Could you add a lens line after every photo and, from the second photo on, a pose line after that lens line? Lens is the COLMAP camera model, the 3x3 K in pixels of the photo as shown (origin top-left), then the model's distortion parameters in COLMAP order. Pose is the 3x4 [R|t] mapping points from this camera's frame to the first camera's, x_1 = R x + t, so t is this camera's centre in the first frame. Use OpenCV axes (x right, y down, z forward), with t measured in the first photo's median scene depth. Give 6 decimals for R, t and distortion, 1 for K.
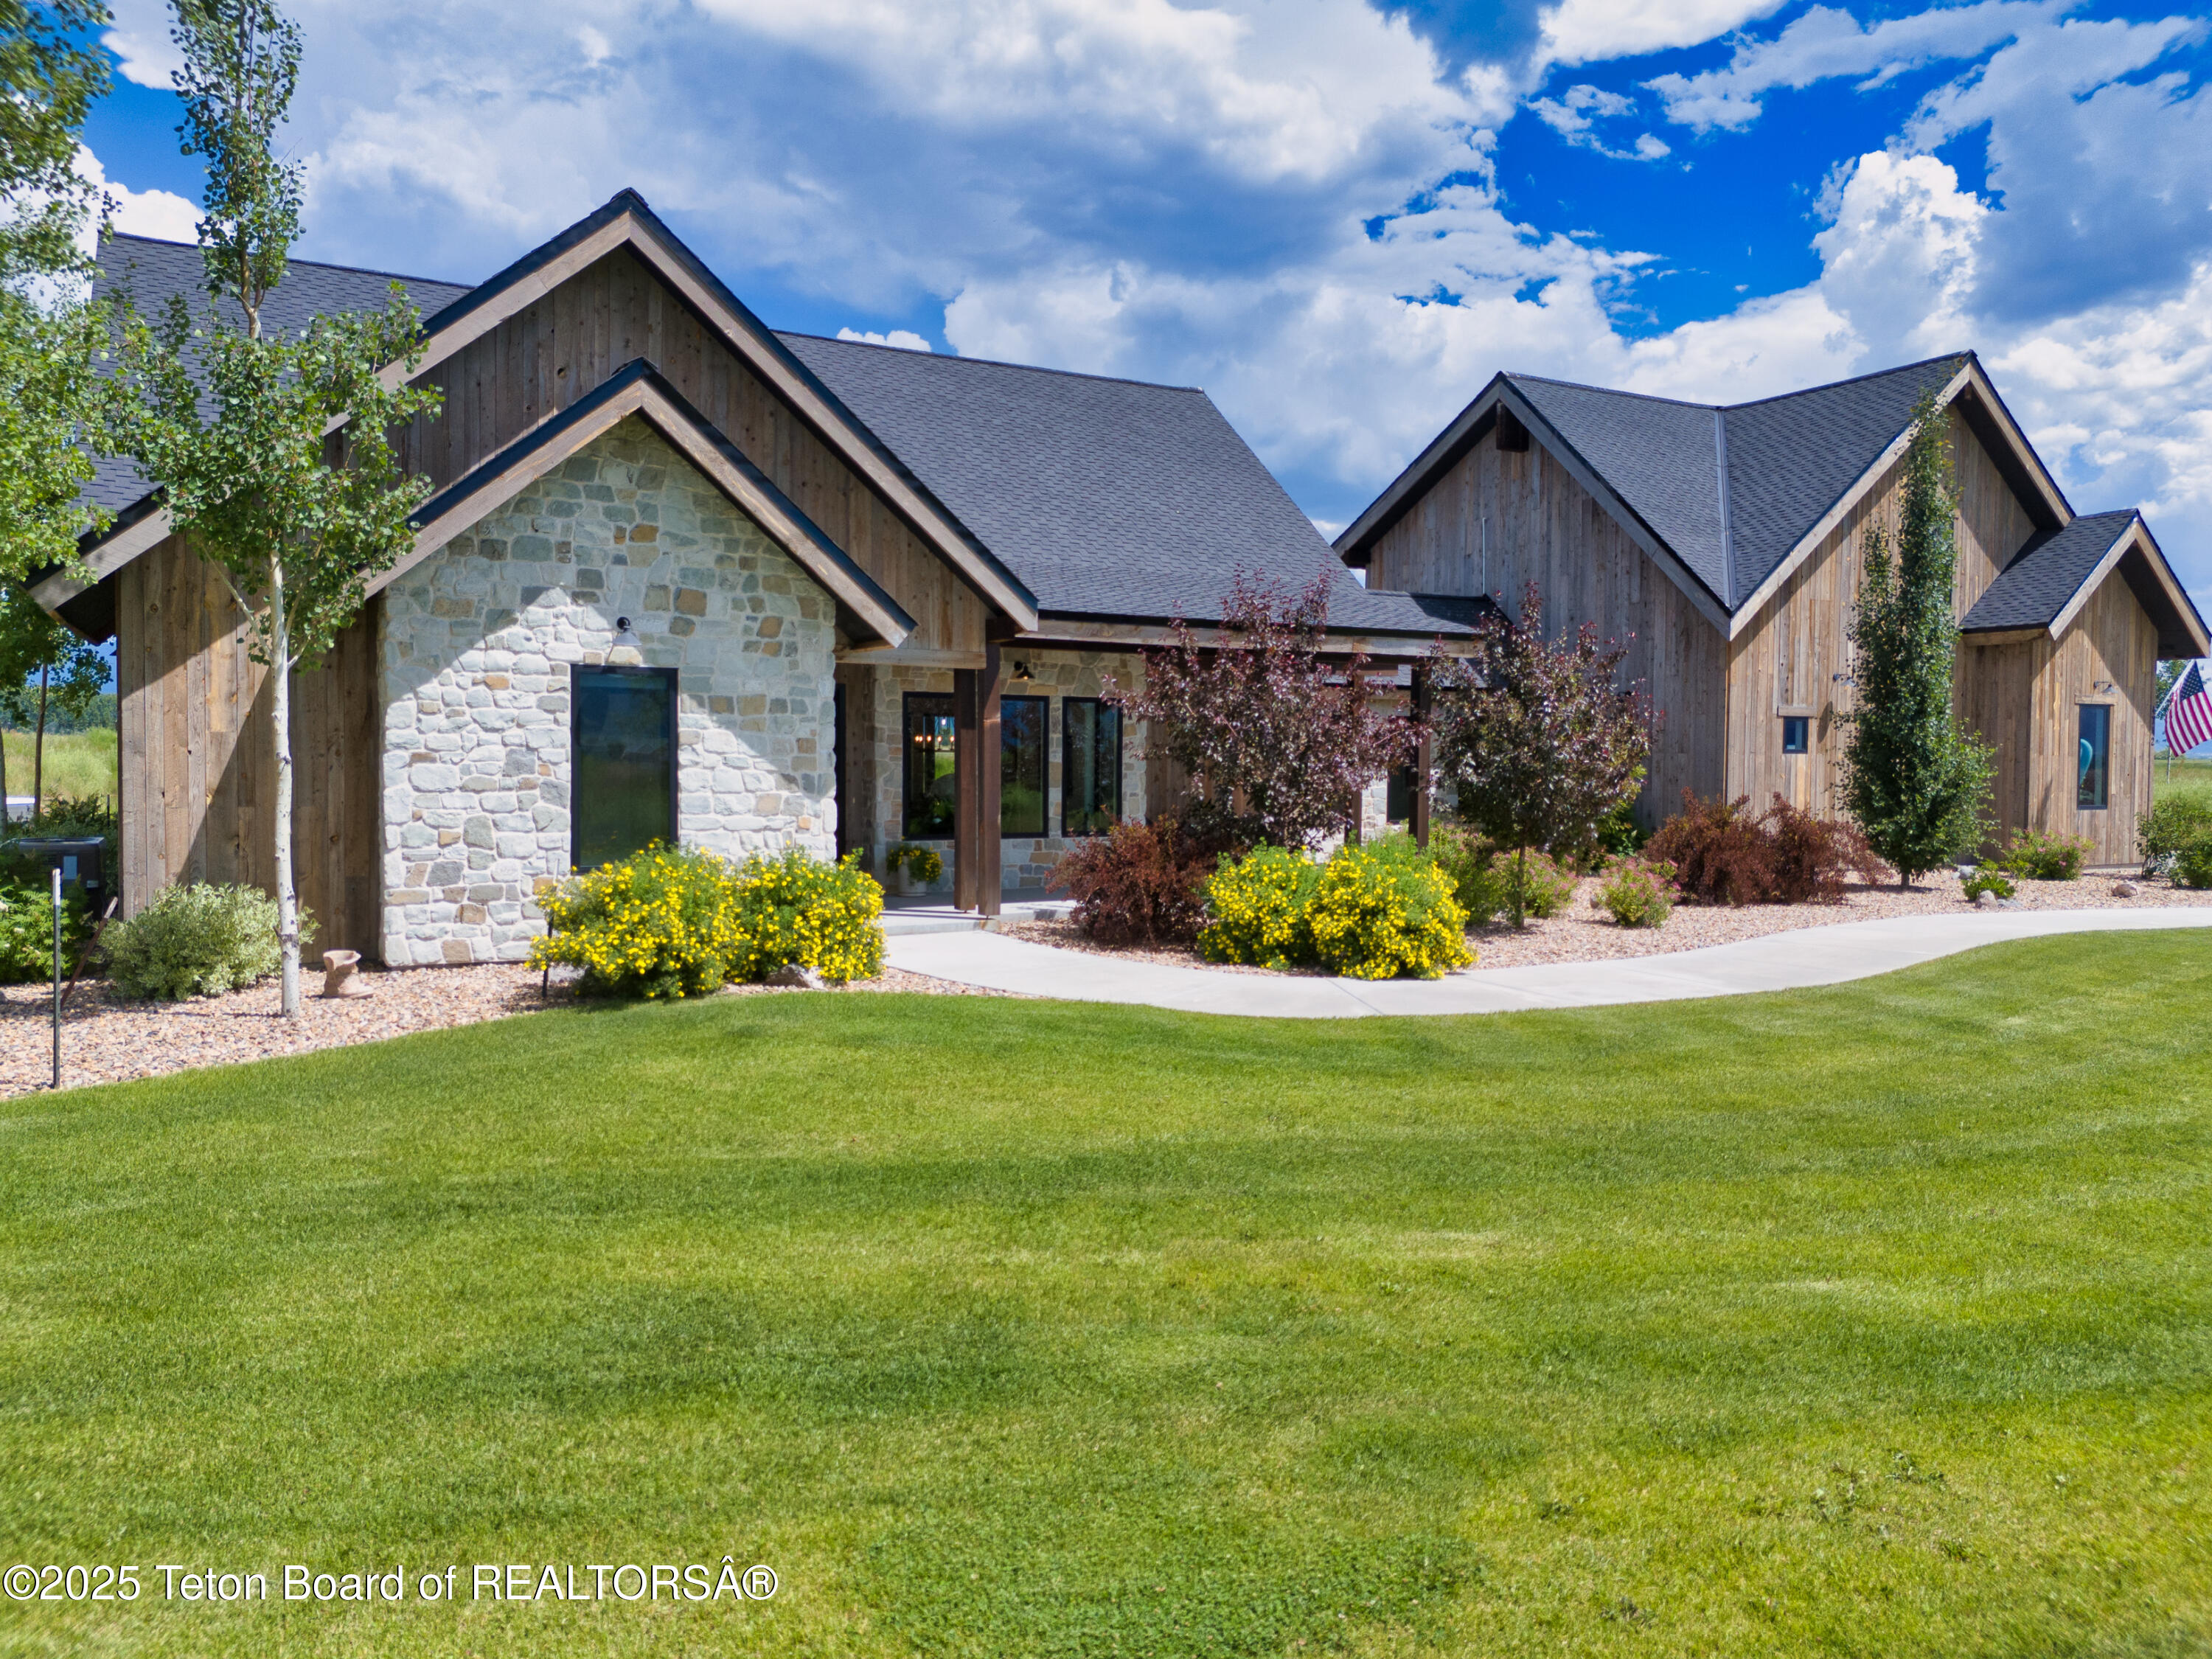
lens RADIAL K [[1635.4, 0, 1106.0], [0, 1635.4, 829.5], [0, 0, 1]] dist [0.068530, -0.001446]
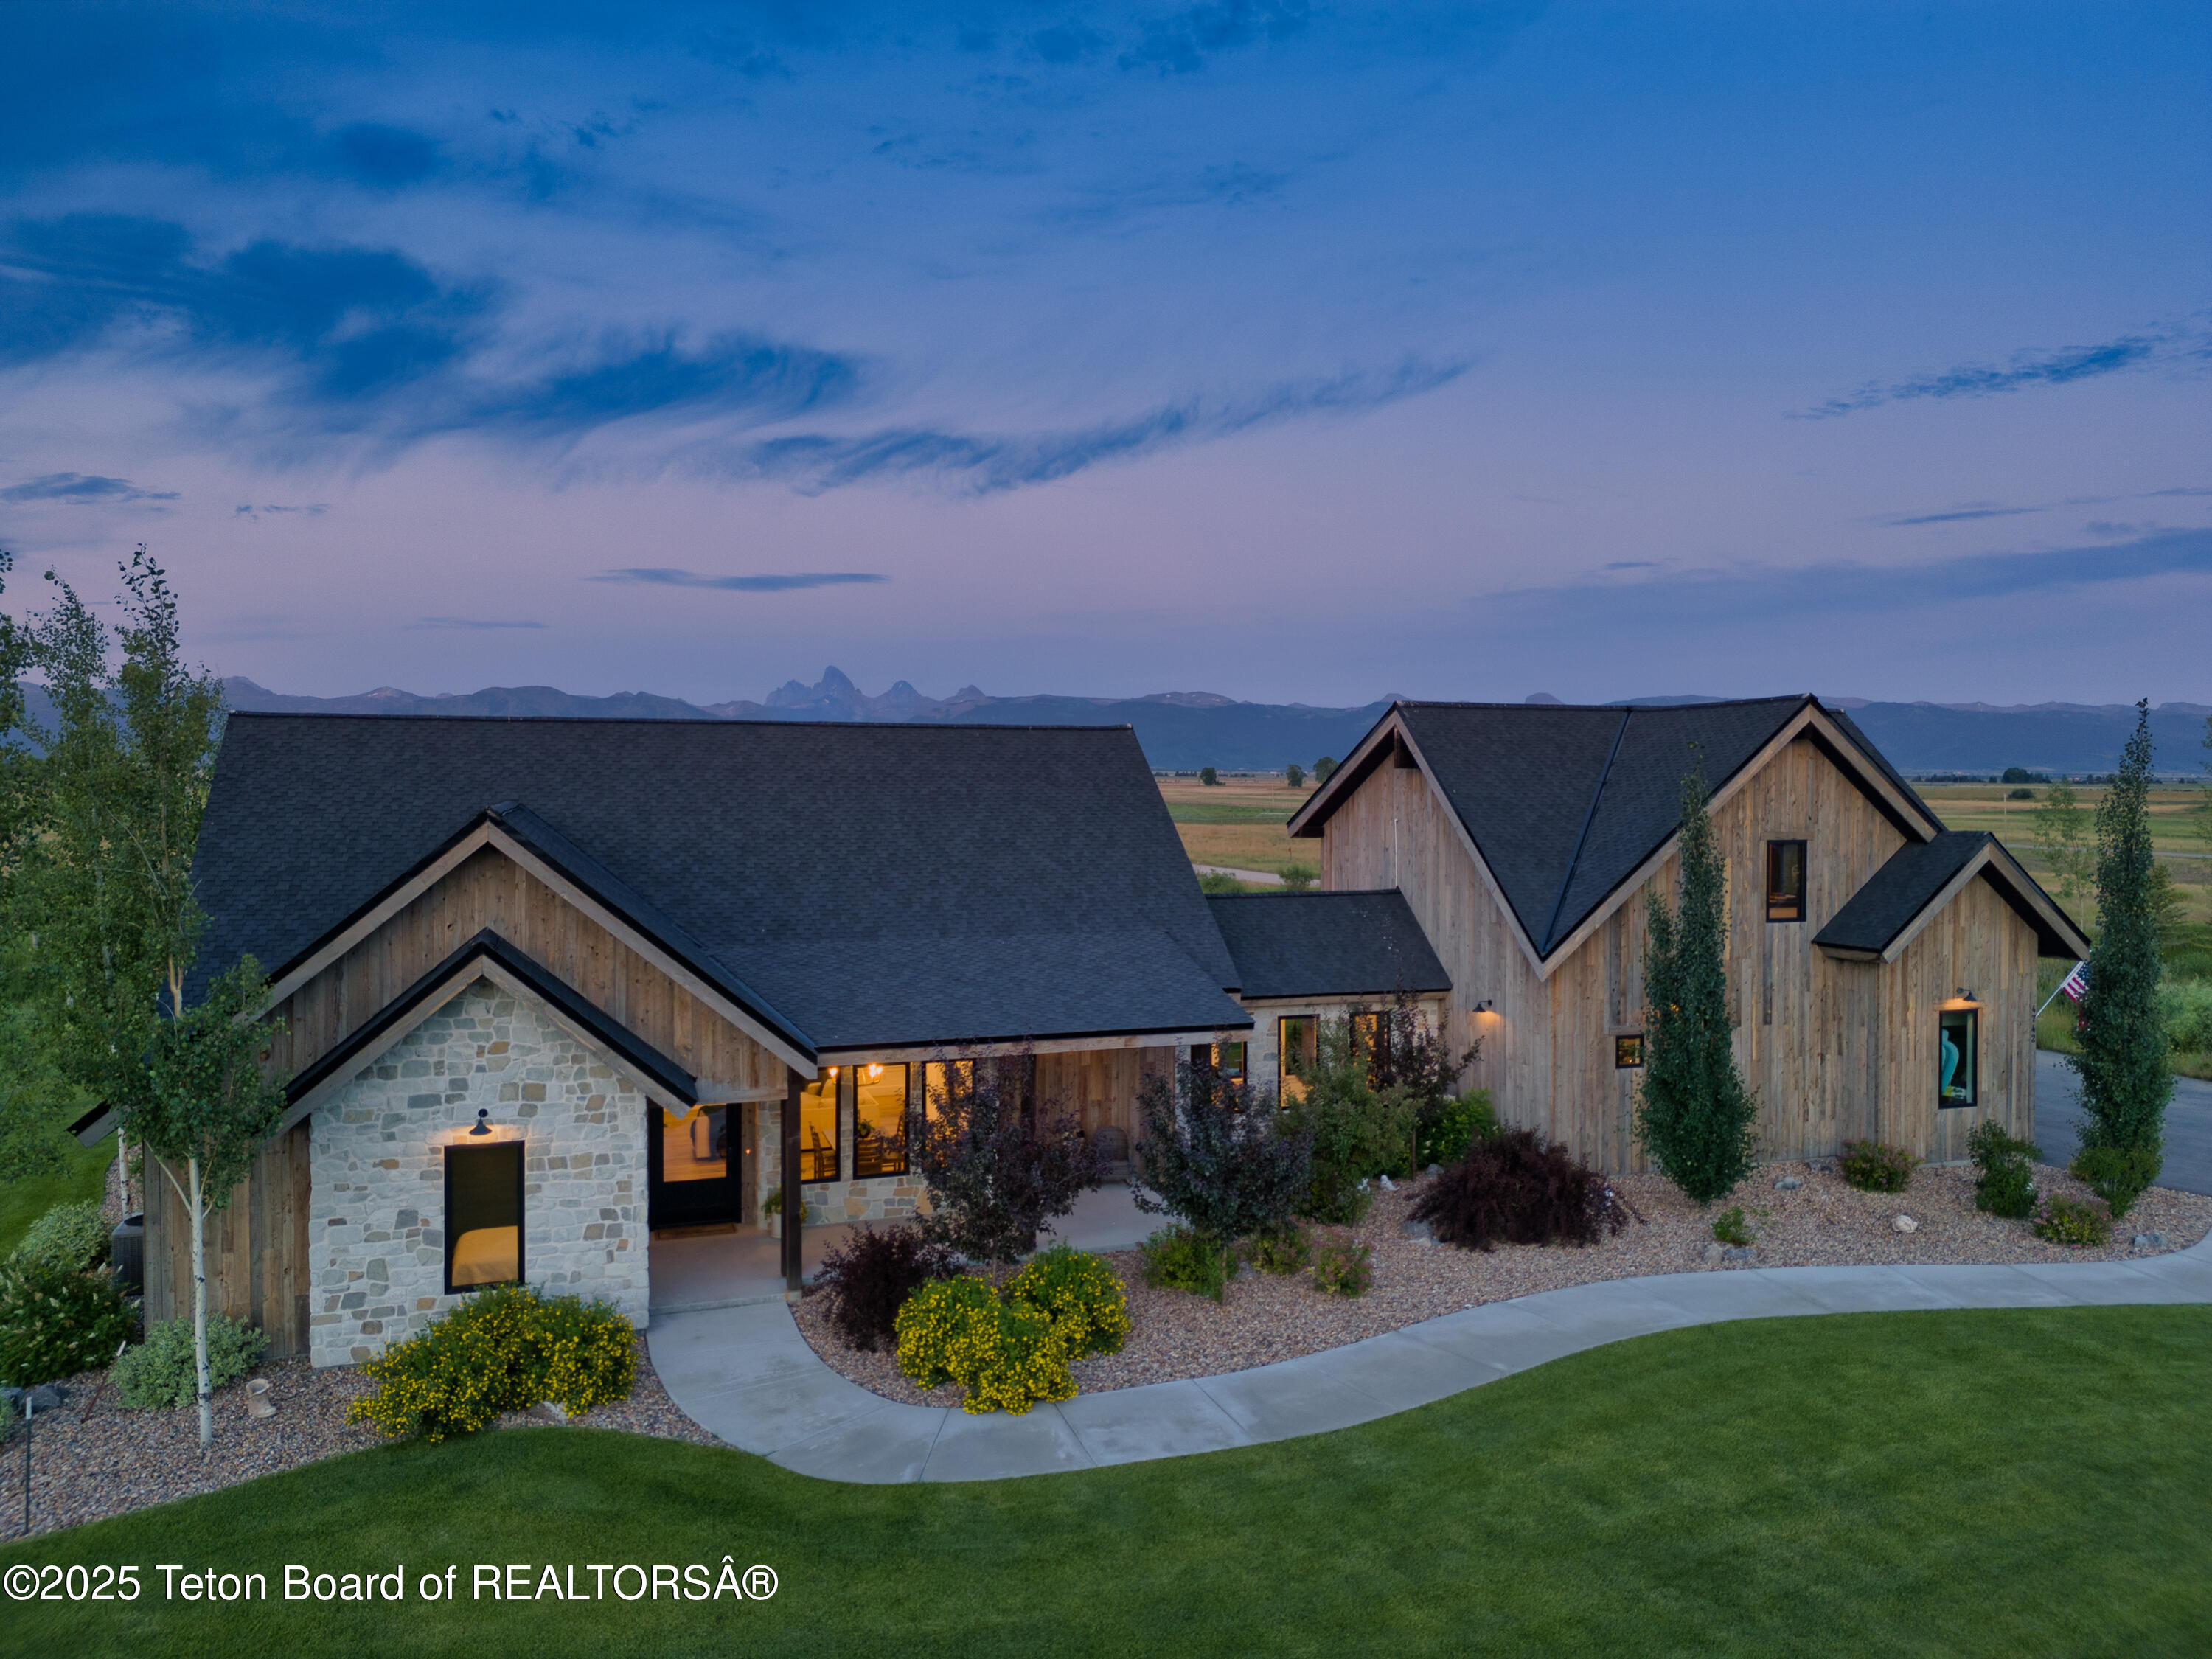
lens RADIAL K [[1635.4, 0, 1106.0], [0, 1635.4, 829.5], [0, 0, 1]] dist [0.068530, -0.001446]
pose [[0.982628, -0.001198, -0.185580, 0.482523], [0.000604, 0.999995, -0.003258, -0.356177], [0.185583, 0.003089, 0.982624, -0.283221]]
